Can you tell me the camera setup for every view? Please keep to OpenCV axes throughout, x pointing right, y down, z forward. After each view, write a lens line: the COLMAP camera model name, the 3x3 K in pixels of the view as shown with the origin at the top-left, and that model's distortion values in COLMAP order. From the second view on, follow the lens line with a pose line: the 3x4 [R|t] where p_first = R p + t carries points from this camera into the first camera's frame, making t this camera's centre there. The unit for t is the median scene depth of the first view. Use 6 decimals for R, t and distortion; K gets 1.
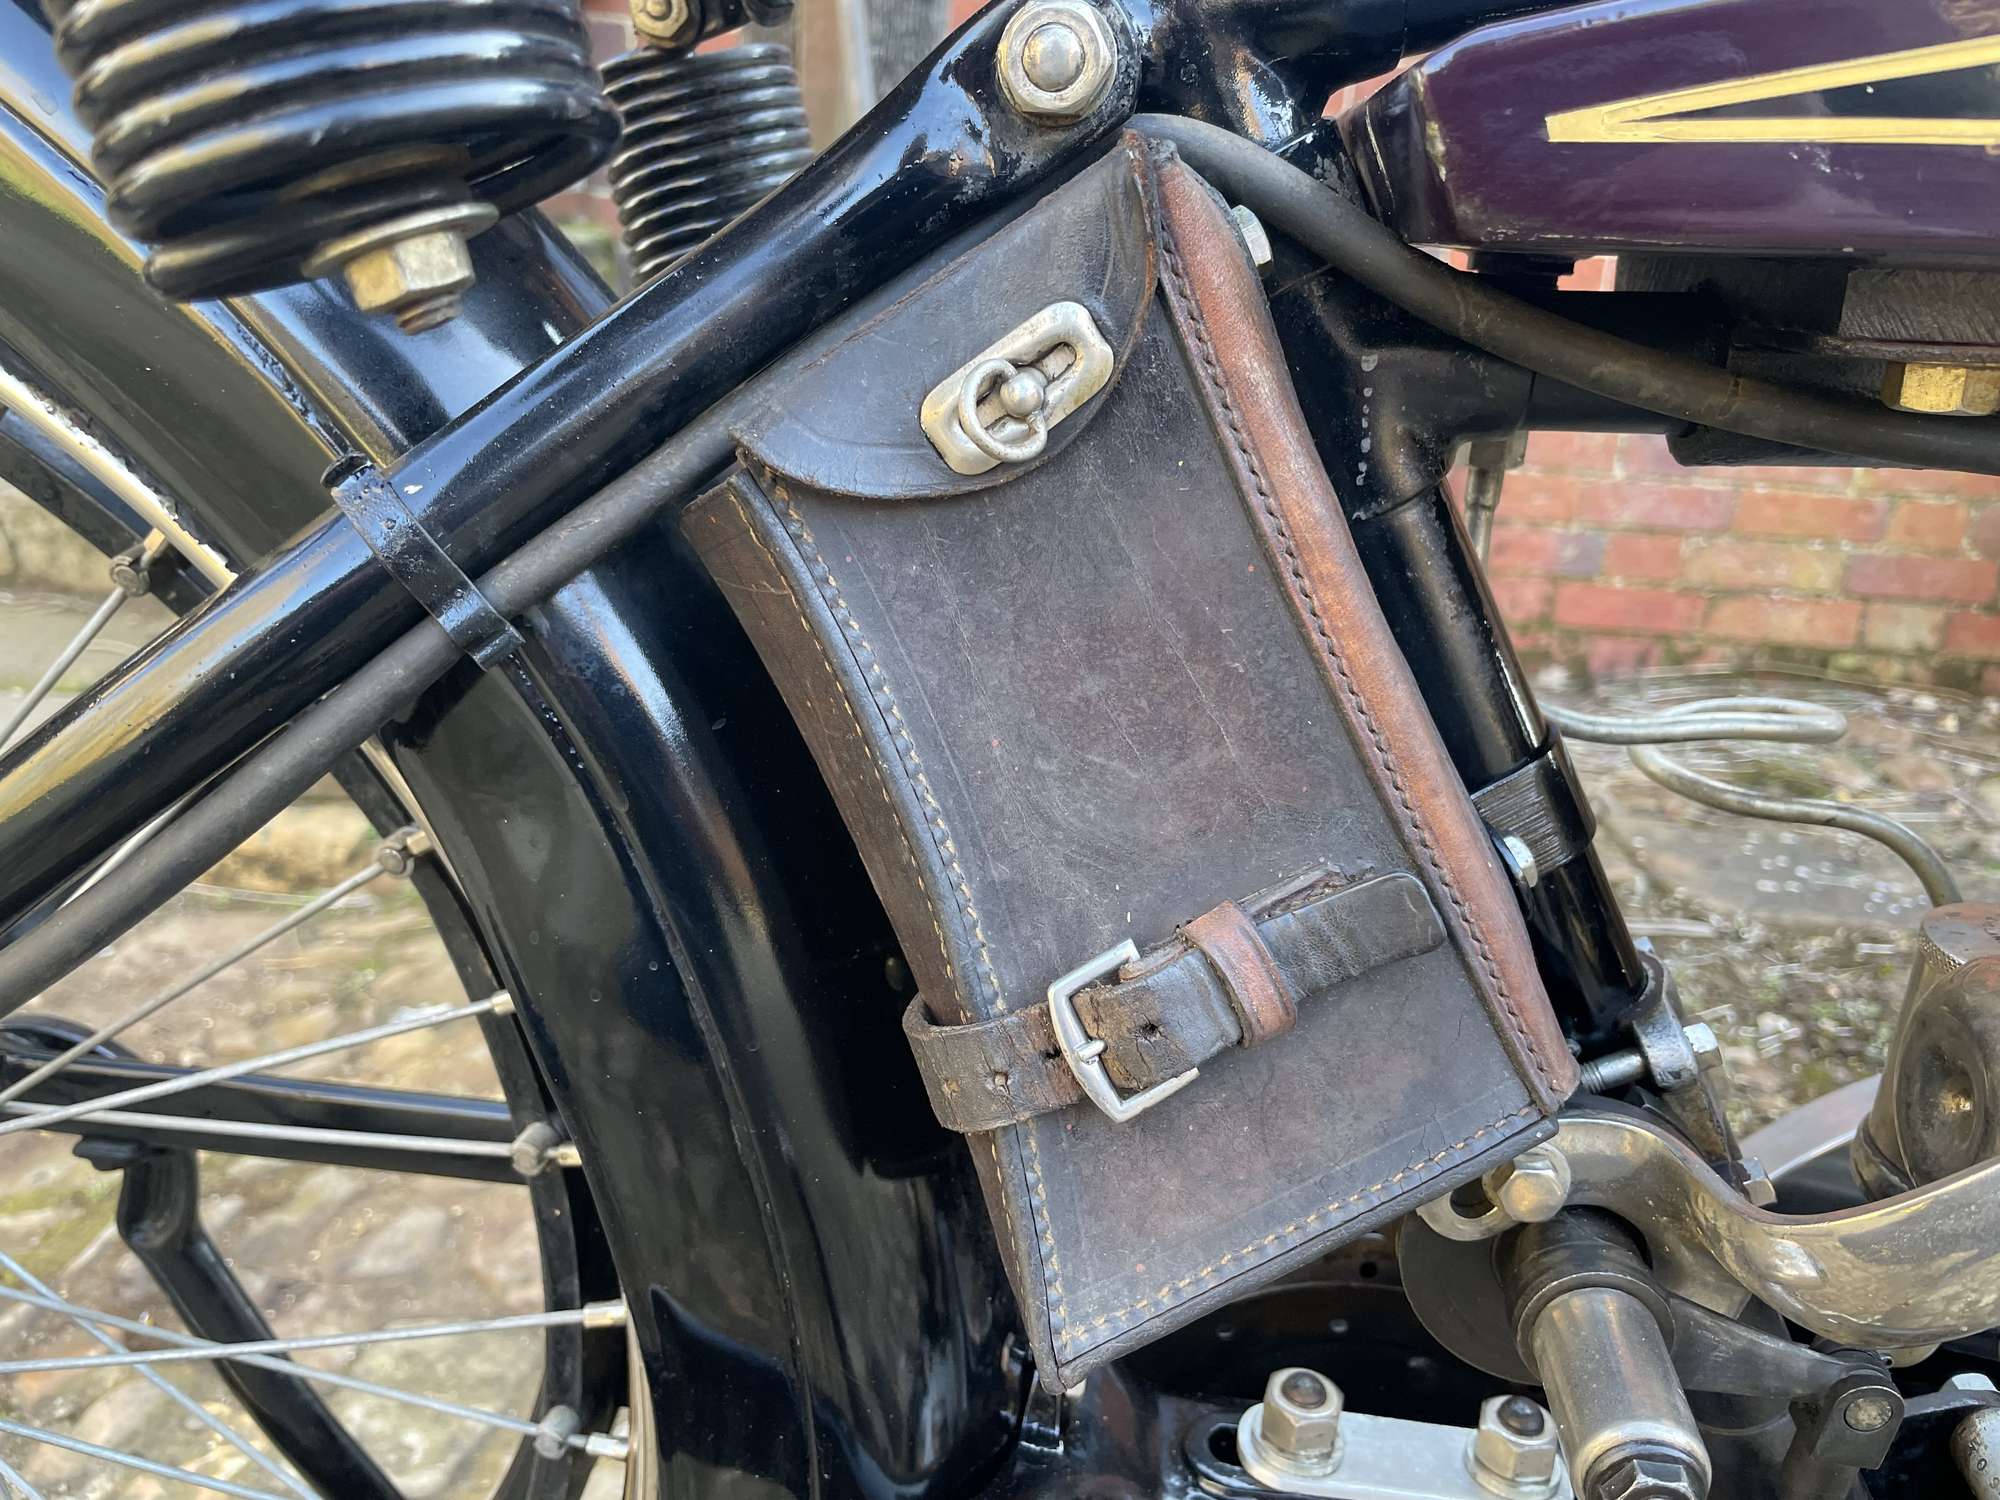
lens RADIAL K [[1545.0, 0, 991.8], [0, 1545.0, 740.0], [0, 0, 1]] dist [0.069588, -0.116115]
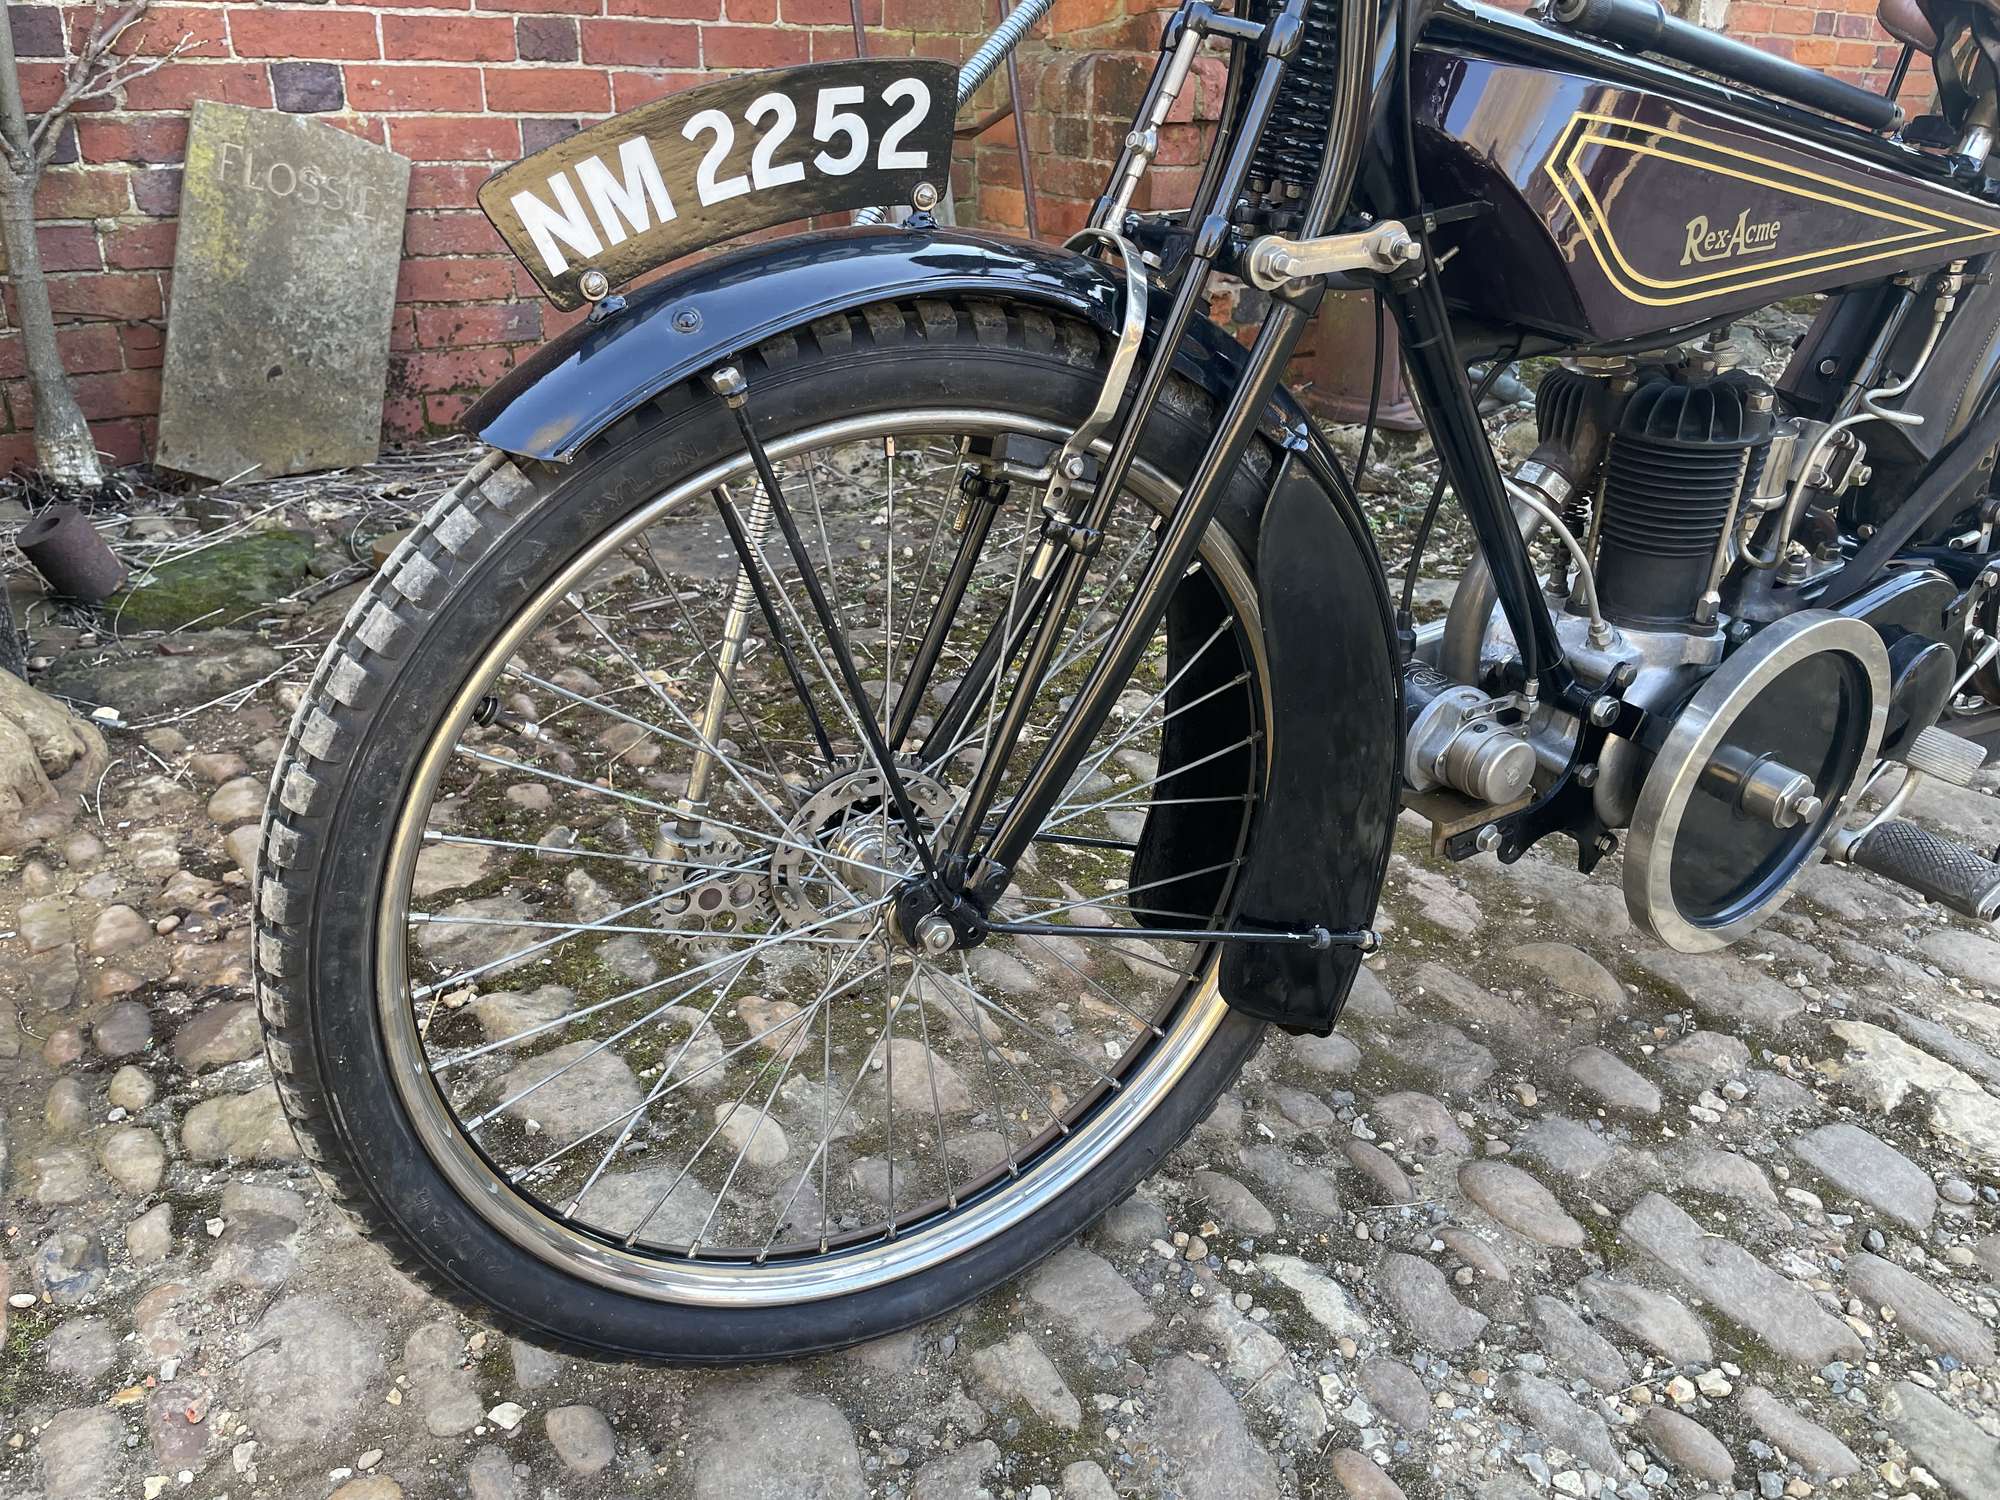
lens RADIAL K [[1519.8, 0, 985.3], [0, 1519.8, 739.2], [0, 0, 1]] dist [0.086151, -0.119621]
pose [[0.776599, -0.293896, 0.557242, -0.166615], [0.191151, 0.952744, 0.236092, -0.034511], [-0.600296, -0.076832, 0.796079, -0.312804]]
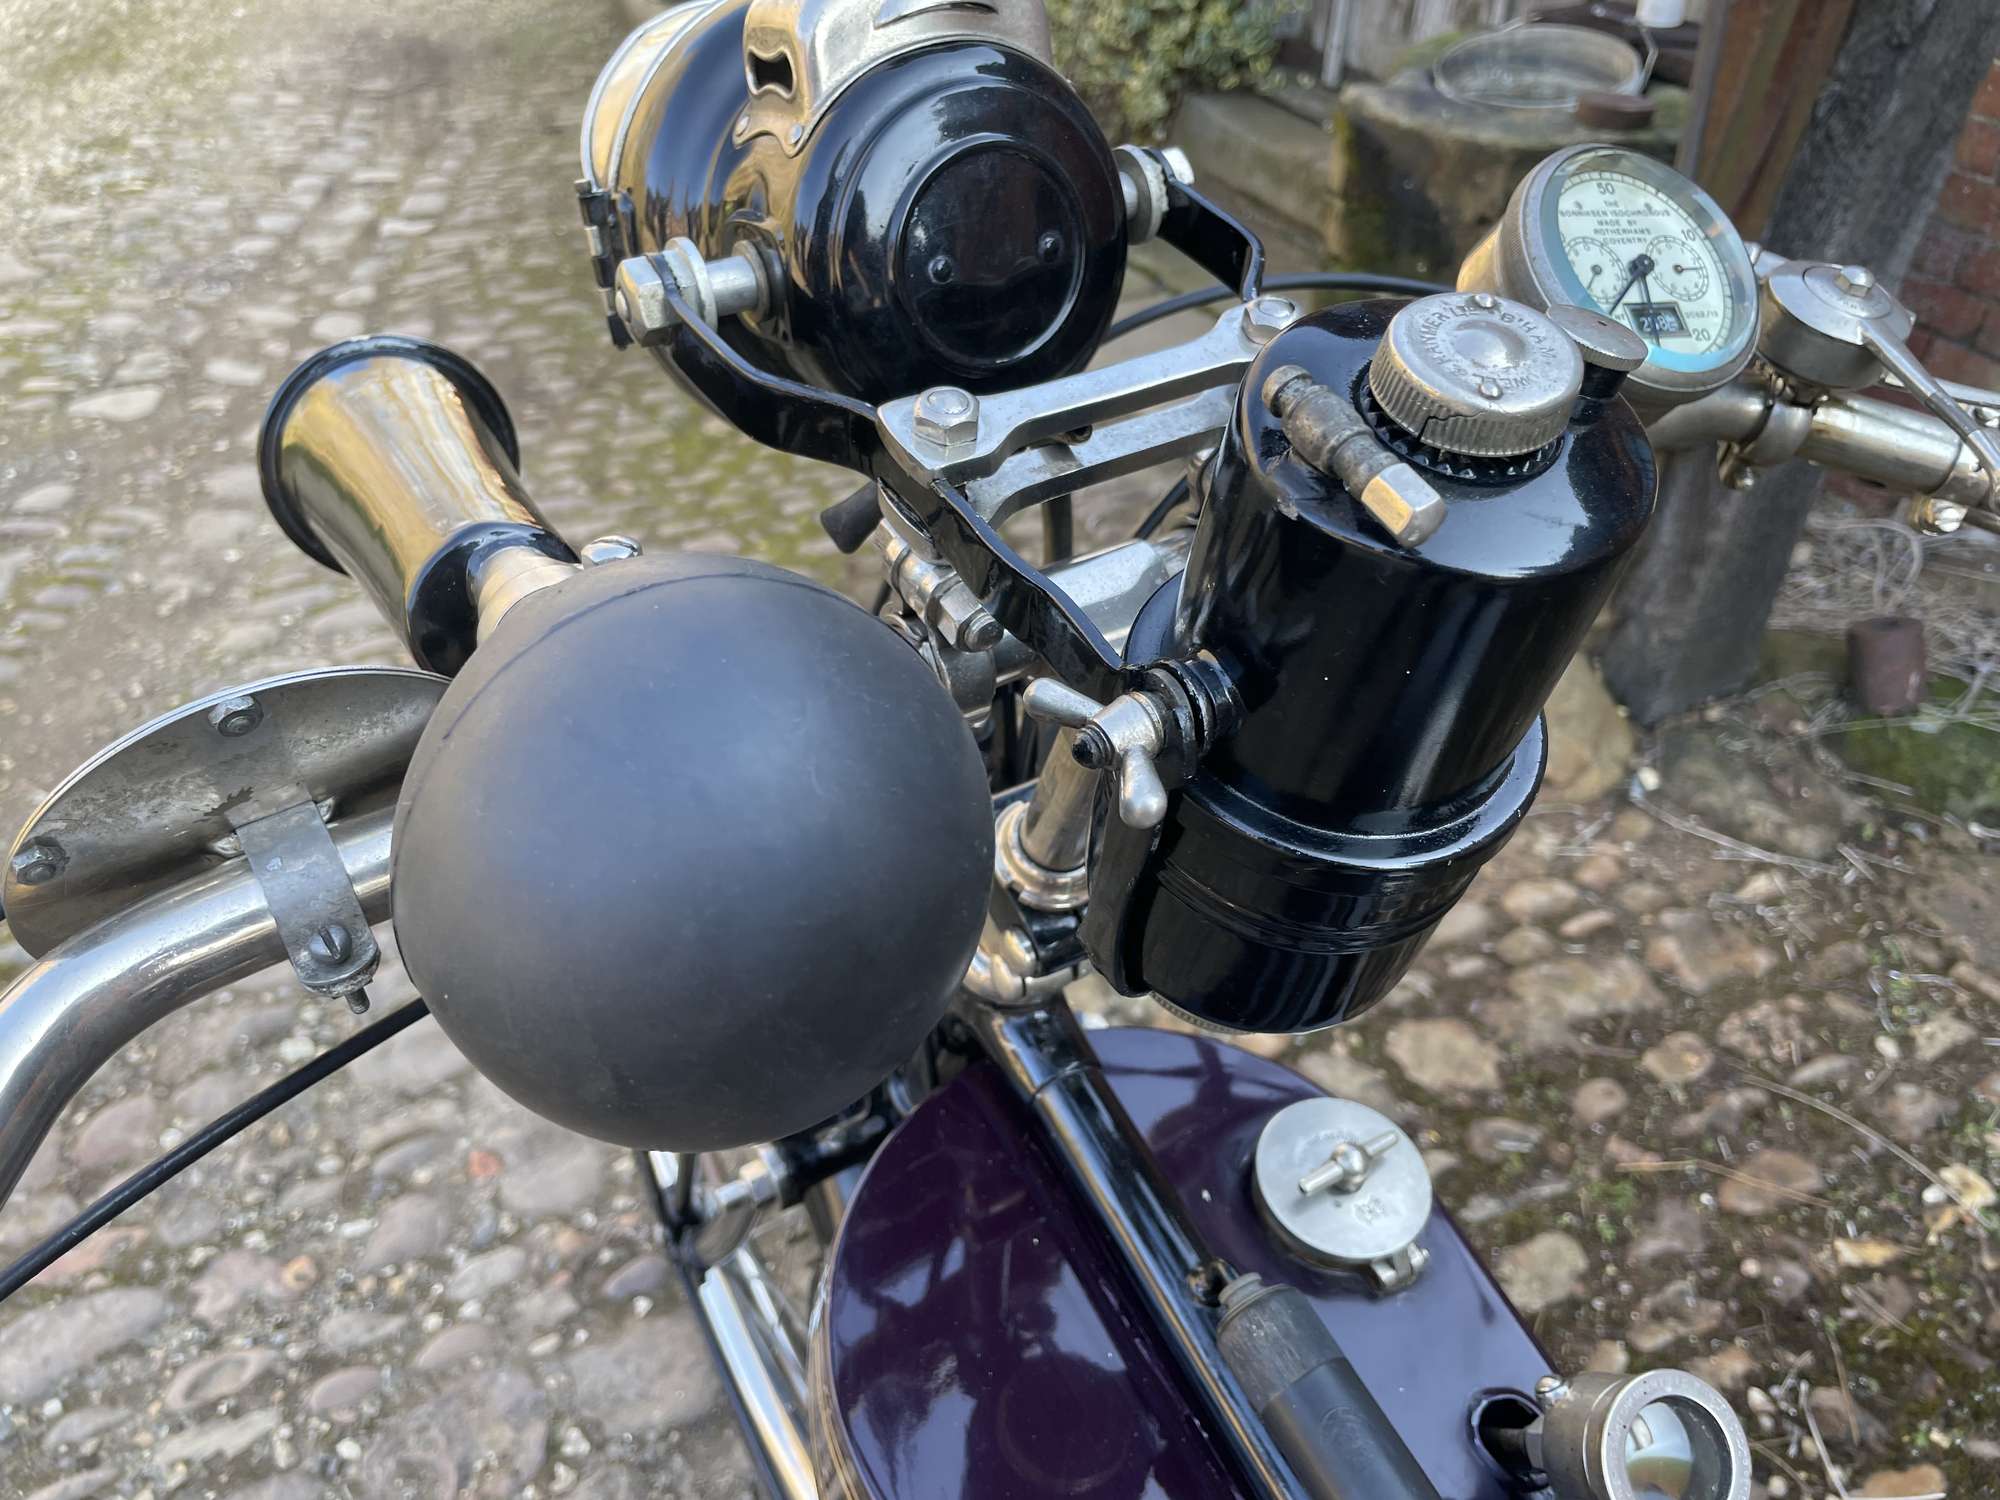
lens RADIAL K [[1542.6, 0, 995.6], [0, 1542.6, 749.9], [0, 0, 1]] dist [0.077597, -0.125654]
pose [[0.561445, 0.474300, -0.678099, 0.514251], [-0.254061, 0.878664, 0.404232, -0.295801], [0.787548, -0.054676, 0.613823, -0.156585]]
